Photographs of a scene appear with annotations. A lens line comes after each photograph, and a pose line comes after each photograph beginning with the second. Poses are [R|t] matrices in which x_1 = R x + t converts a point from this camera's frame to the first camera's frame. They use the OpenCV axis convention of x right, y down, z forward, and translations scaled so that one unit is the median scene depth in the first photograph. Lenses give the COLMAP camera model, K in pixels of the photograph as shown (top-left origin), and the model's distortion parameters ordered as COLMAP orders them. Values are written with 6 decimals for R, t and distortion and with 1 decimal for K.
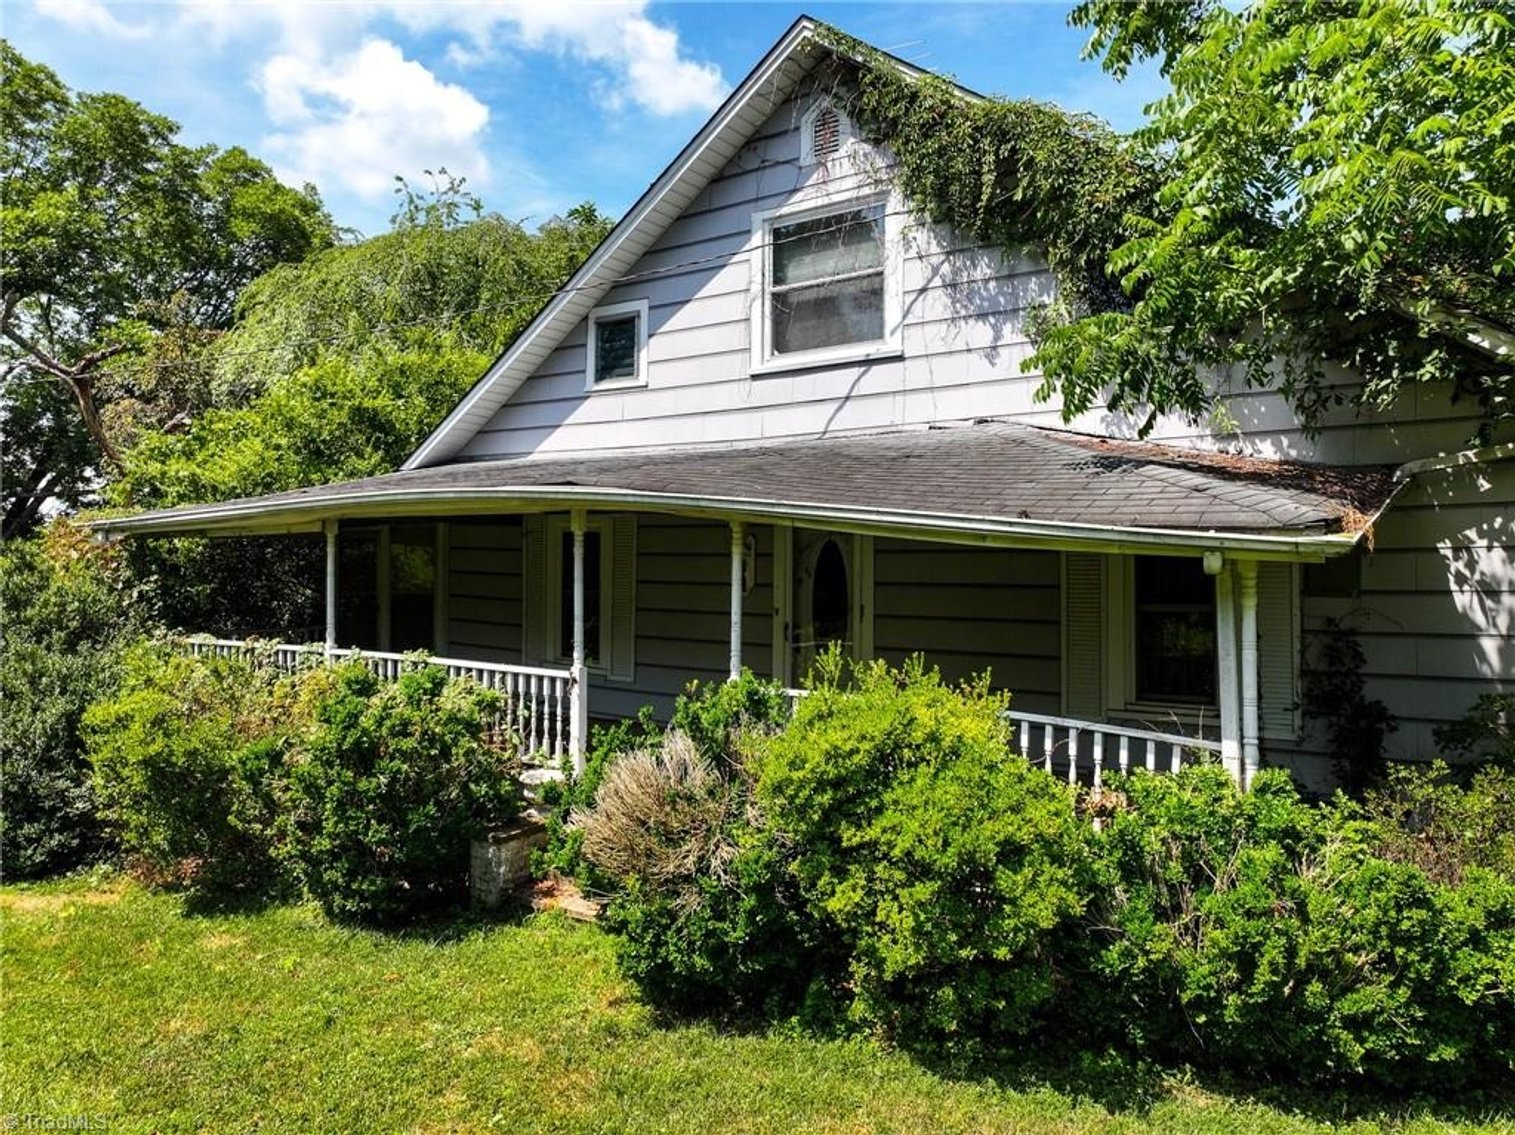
lens RADIAL K [[1047.1, 0, 765.9], [0, 1047.1, 561.7], [0, 0, 1]] dist [0.003554, 0.002284]
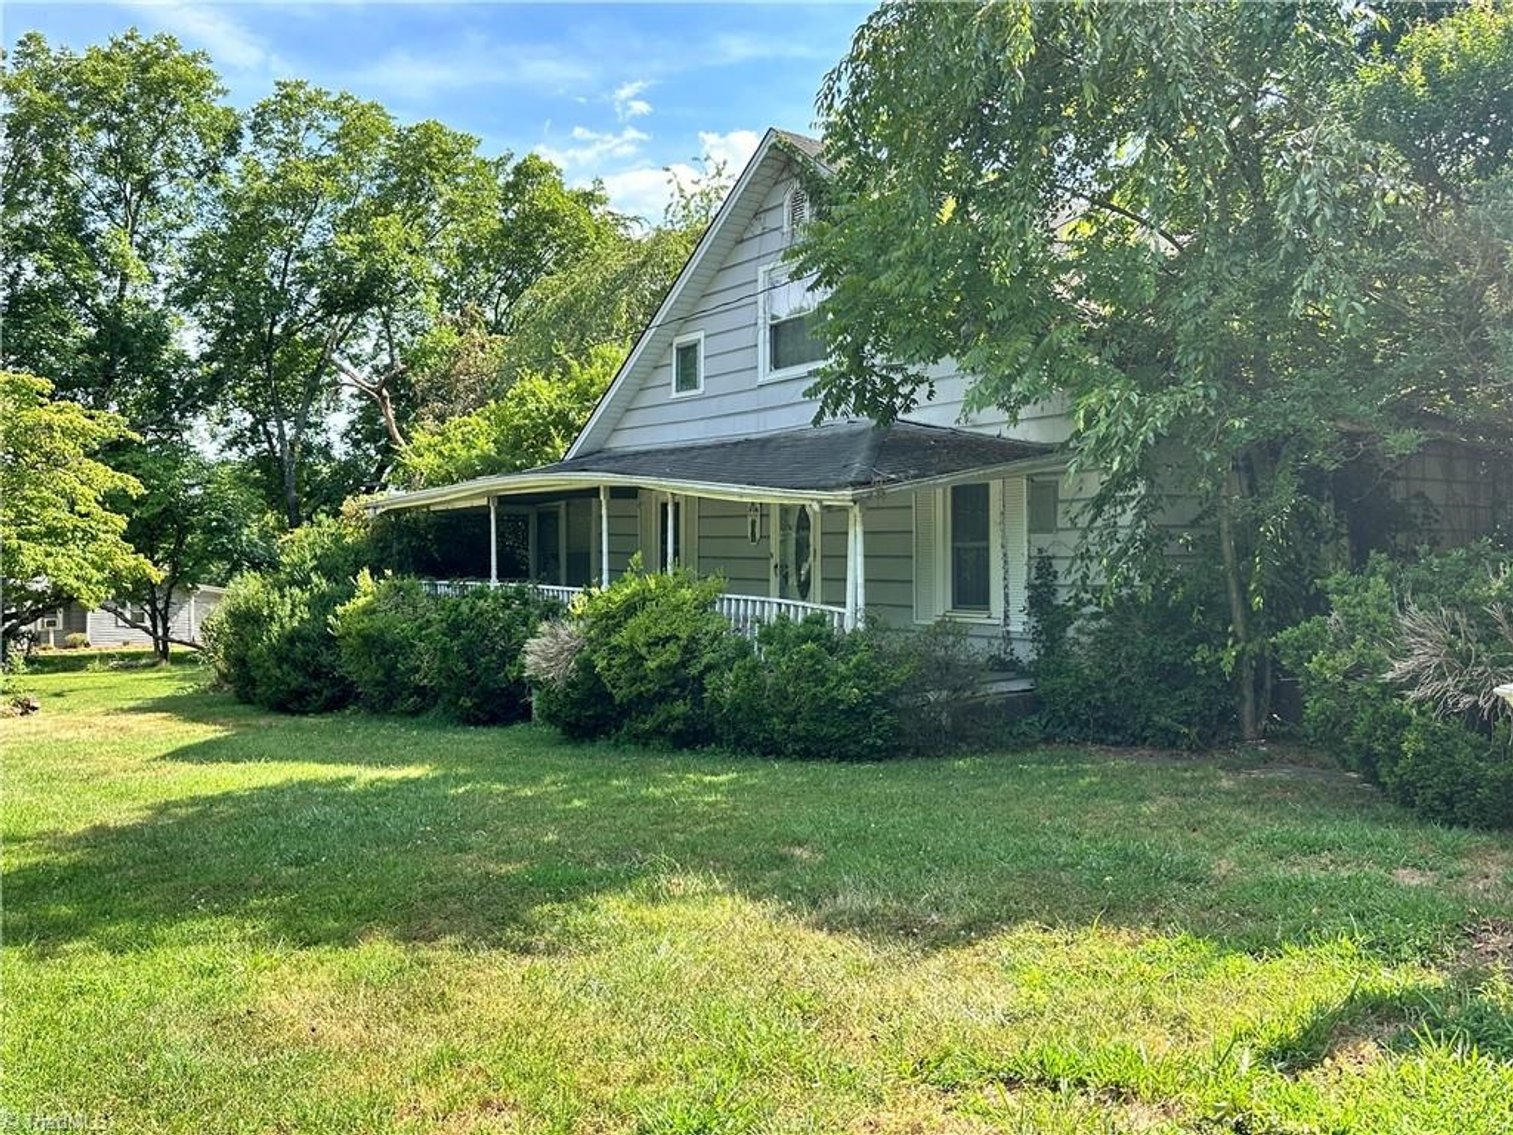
lens RADIAL K [[1257.8, 0, 747.5], [0, 1257.8, 574.4], [0, 0, 1]] dist [0.124058, -0.003487]
pose [[0.938460, -0.001465, -0.345384, 0.551226], [0.009422, 0.999727, 0.021363, 0.036197], [0.345258, -0.023303, 0.938218, -0.579360]]
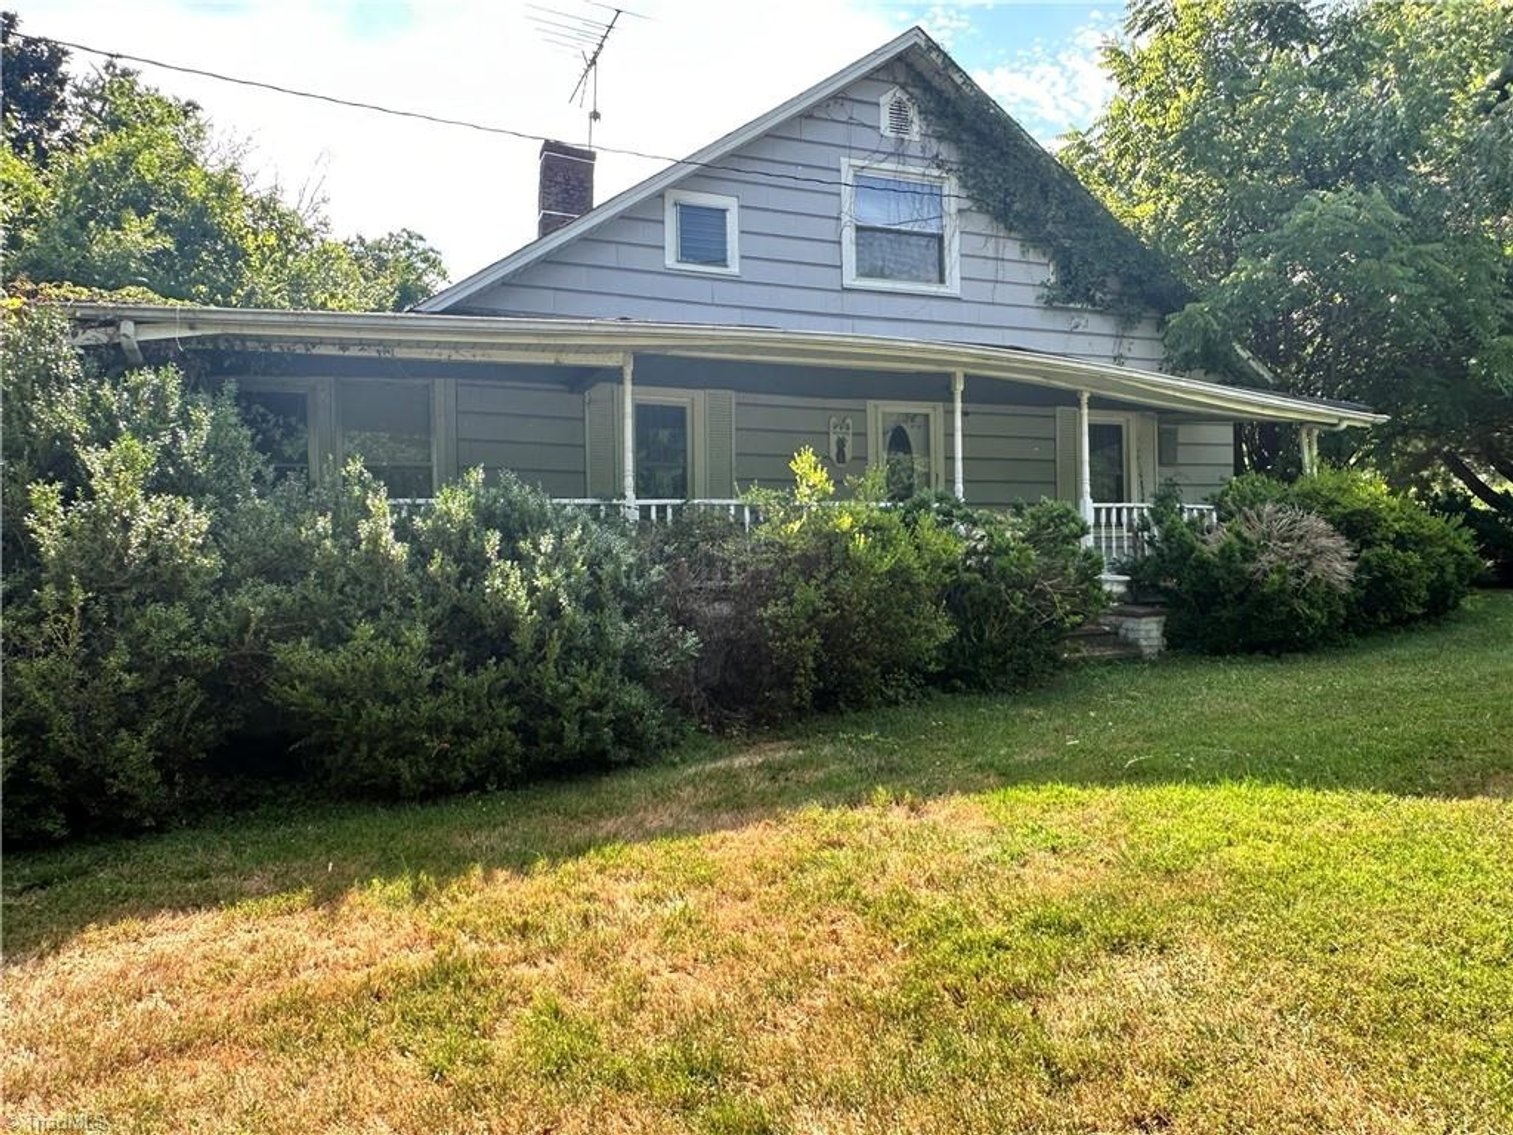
lens RADIAL K [[986.3, 0, 756.5], [0, 986.3, 567.5], [0, 0, 1]] dist [-0.010518, 0.004270]
pose [[0.554441, -0.033411, 0.831552, -1.057673], [0.013312, 0.999422, 0.031280, 0.114874], [-0.832117, -0.006273, 0.554565, 0.439563]]
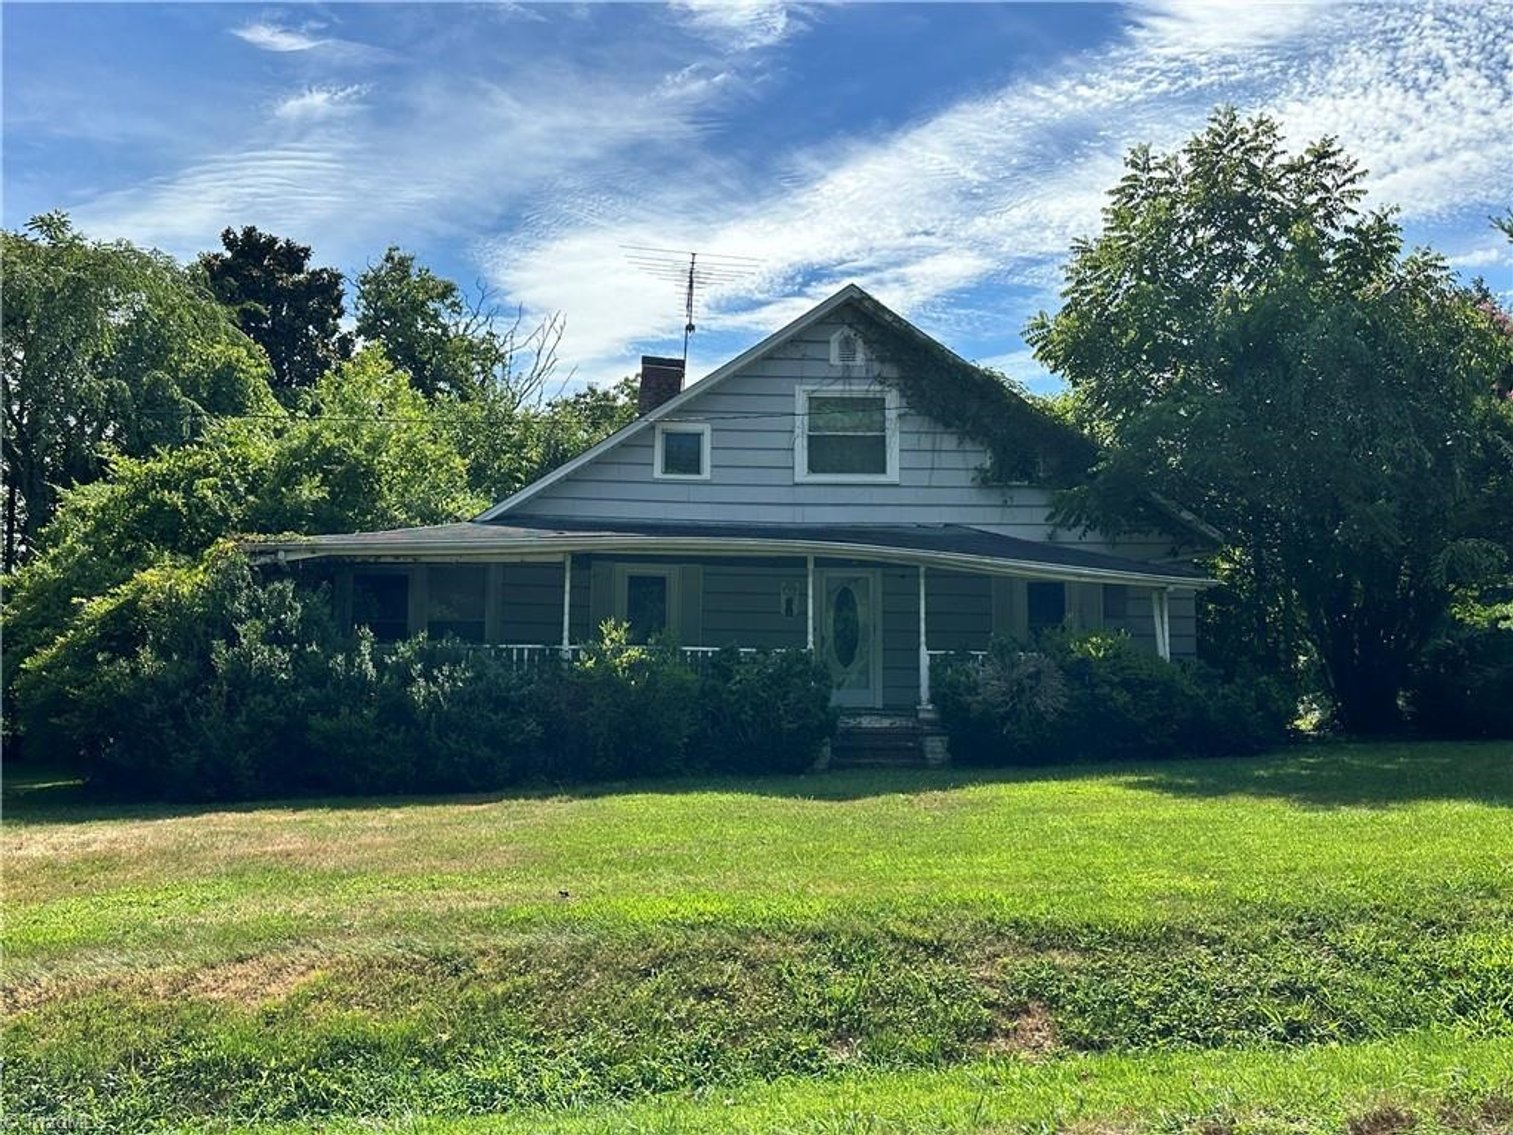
lens RADIAL K [[1257.8, 0, 747.5], [0, 1257.8, 574.4], [0, 0, 1]] dist [0.124058, -0.003487]
pose [[0.796719, 0.056676, 0.601687, -1.244996], [-0.007484, 0.996442, -0.083950, 0.127327], [-0.604304, 0.062382, 0.794308, -0.498051]]
